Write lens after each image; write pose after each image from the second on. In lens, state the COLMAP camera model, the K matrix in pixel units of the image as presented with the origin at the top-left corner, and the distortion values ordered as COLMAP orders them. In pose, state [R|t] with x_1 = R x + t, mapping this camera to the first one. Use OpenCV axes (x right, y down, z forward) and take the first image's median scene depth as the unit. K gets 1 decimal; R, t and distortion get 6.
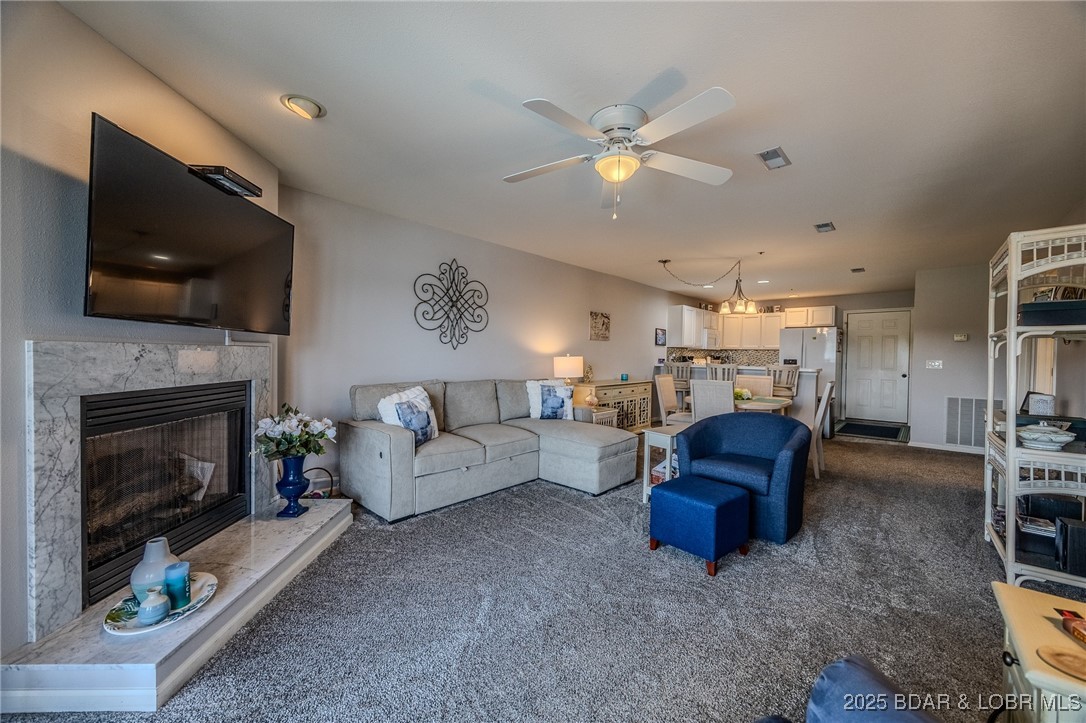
lens RADIAL K [[415.9, 0, 543.9], [0, 415.9, 363.5], [0, 0, 1]] dist [-0.001988, -0.000155]
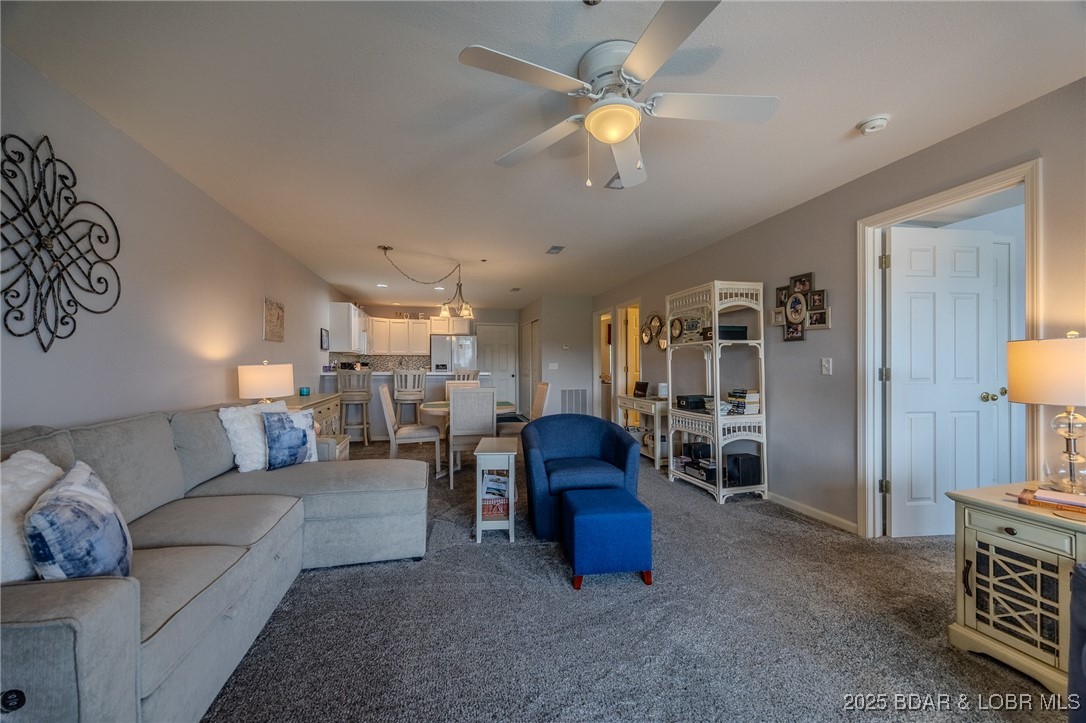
lens RADIAL K [[418.8, 0, 545.9], [0, 418.8, 361.5], [0, 0, 1]] dist [-0.000791, 0.000074]
pose [[0.549057, -0.009284, 0.835733, -0.285061], [0.026689, 0.999623, -0.006430, -0.006864], [-0.835359, 0.025835, 0.549098, 0.338995]]
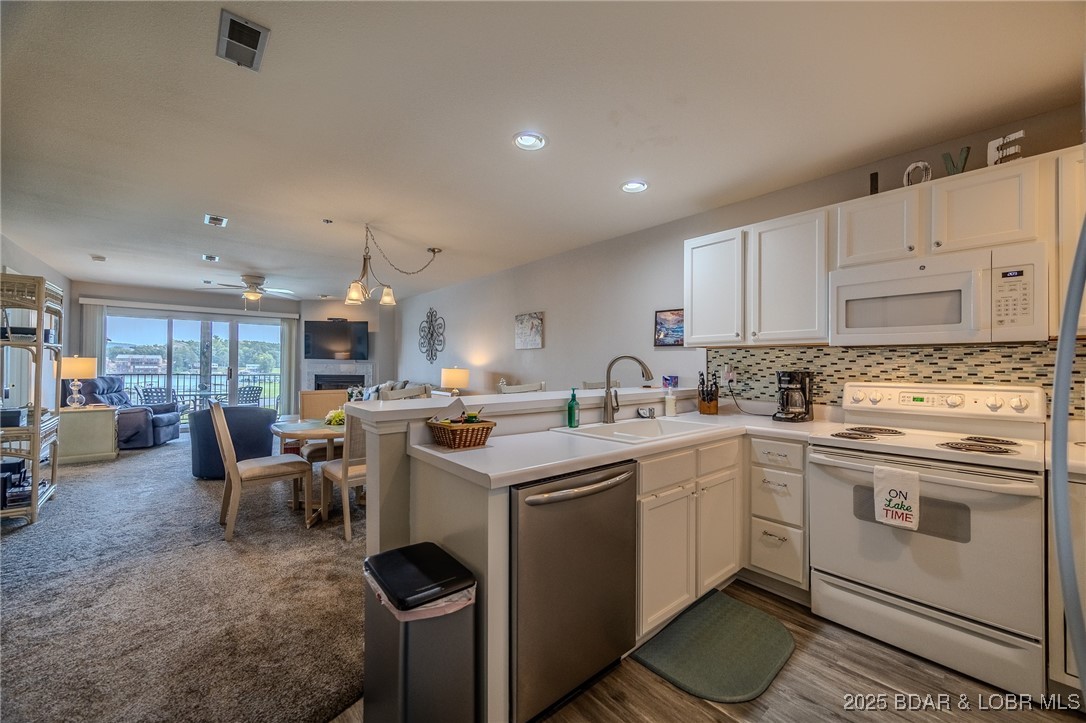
lens RADIAL K [[422.1, 0, 547.0], [0, 422.1, 362.9], [0, 0, 1]] dist [-0.001480, -0.000326]
pose [[-0.128511, -0.019751, -0.991511, 1.304946], [-0.032038, 0.999362, -0.015755, -0.025608], [0.991190, 0.029741, -0.129062, 1.616957]]
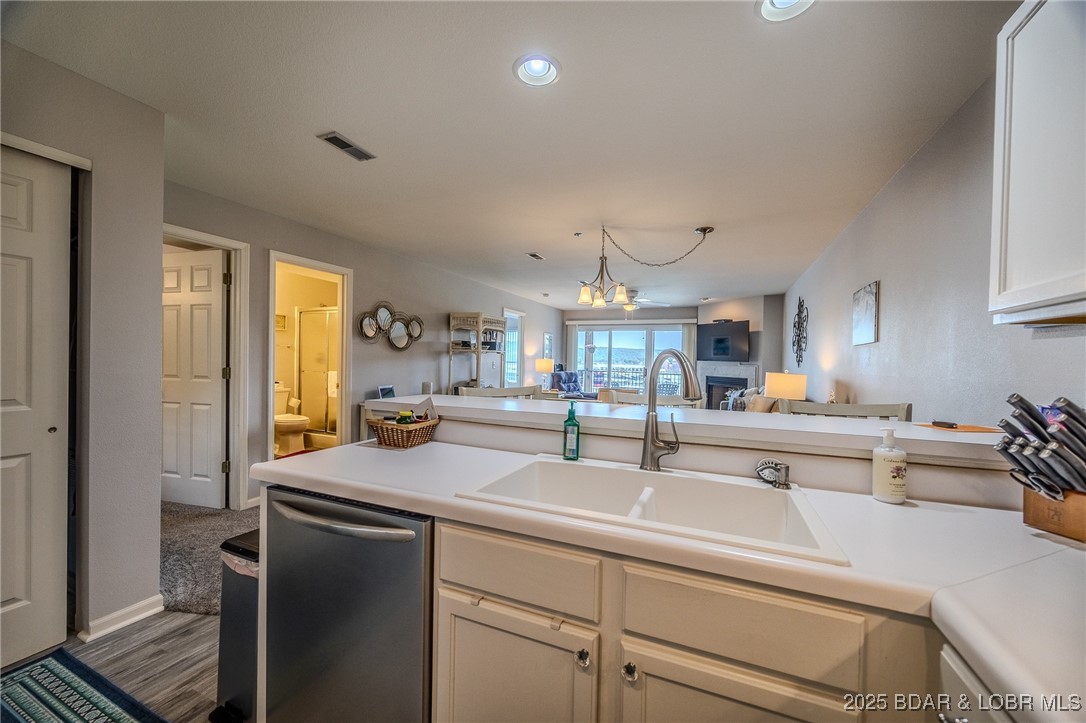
lens RADIAL K [[412.2, 0, 540.8], [0, 412.2, 366.1], [0, 0, 1]] dist [-0.019809, 0.000067]
pose [[-0.945327, -0.030113, -0.324732, 0.917064], [-0.042577, 0.998601, 0.031344, -0.041610], [0.323334, 0.043456, -0.945287, 1.892463]]
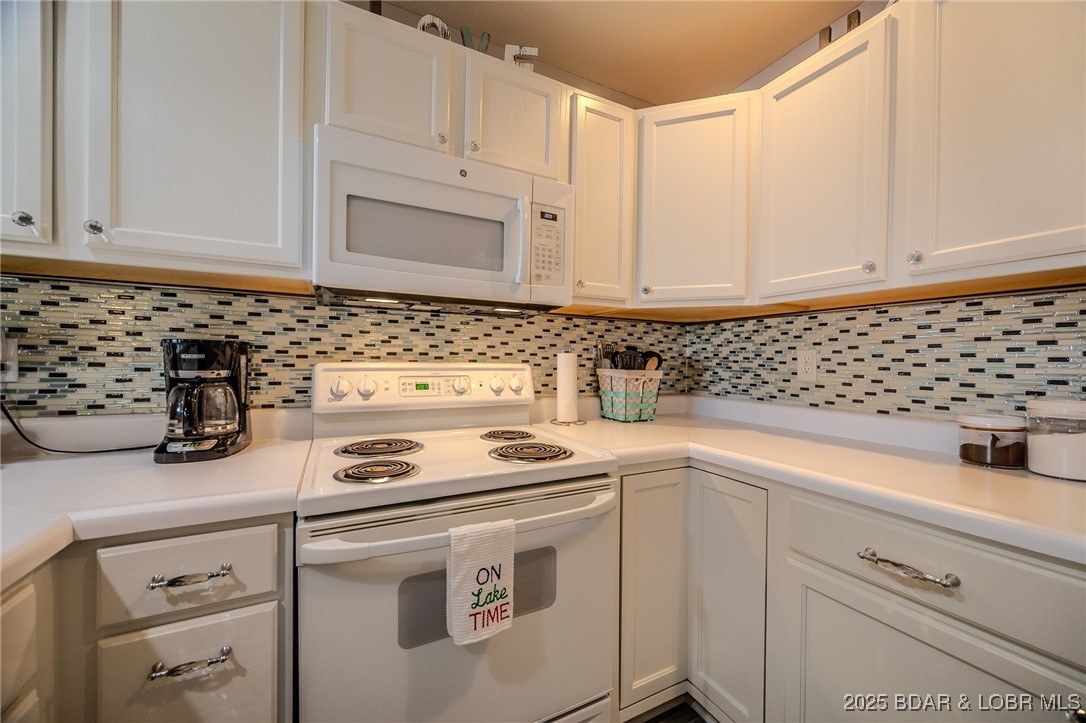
lens RADIAL K [[415.9, 0, 543.9], [0, 415.9, 363.5], [0, 0, 1]] dist [-0.001988, -0.000155]
pose [[0.933975, 0.000402, -0.357339, 0.948064], [-0.007814, 0.999783, -0.019297, -0.016603], [0.357254, 0.020815, 0.933775, 1.721137]]
